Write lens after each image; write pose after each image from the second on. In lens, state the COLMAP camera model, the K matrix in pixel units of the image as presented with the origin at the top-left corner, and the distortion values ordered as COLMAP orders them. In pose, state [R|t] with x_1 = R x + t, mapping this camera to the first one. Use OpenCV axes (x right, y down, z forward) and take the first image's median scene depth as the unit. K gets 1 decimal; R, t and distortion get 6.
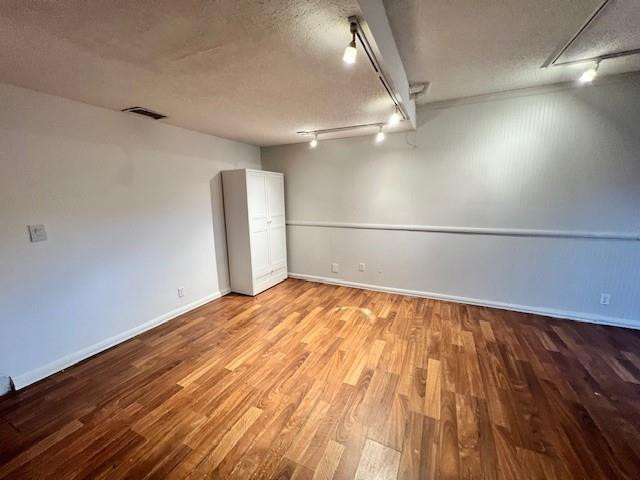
lens RADIAL K [[257.0, 0, 320.6], [0, 257.0, 239.0], [0, 0, 1]] dist [-0.005873, 0.001596]
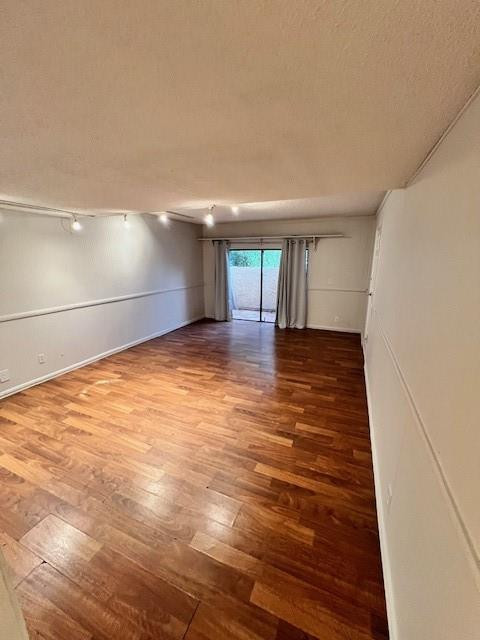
lens RADIAL K [[257.0, 0, 238.3], [0, 257.0, 317.6], [0, 0, 1]] dist [-0.005873, 0.001596]
pose [[-0.033515, -0.218144, 0.975341, -0.925049], [0.163099, 0.961613, 0.220678, -0.149997], [-0.986040, 0.166474, 0.003351, 0.372552]]
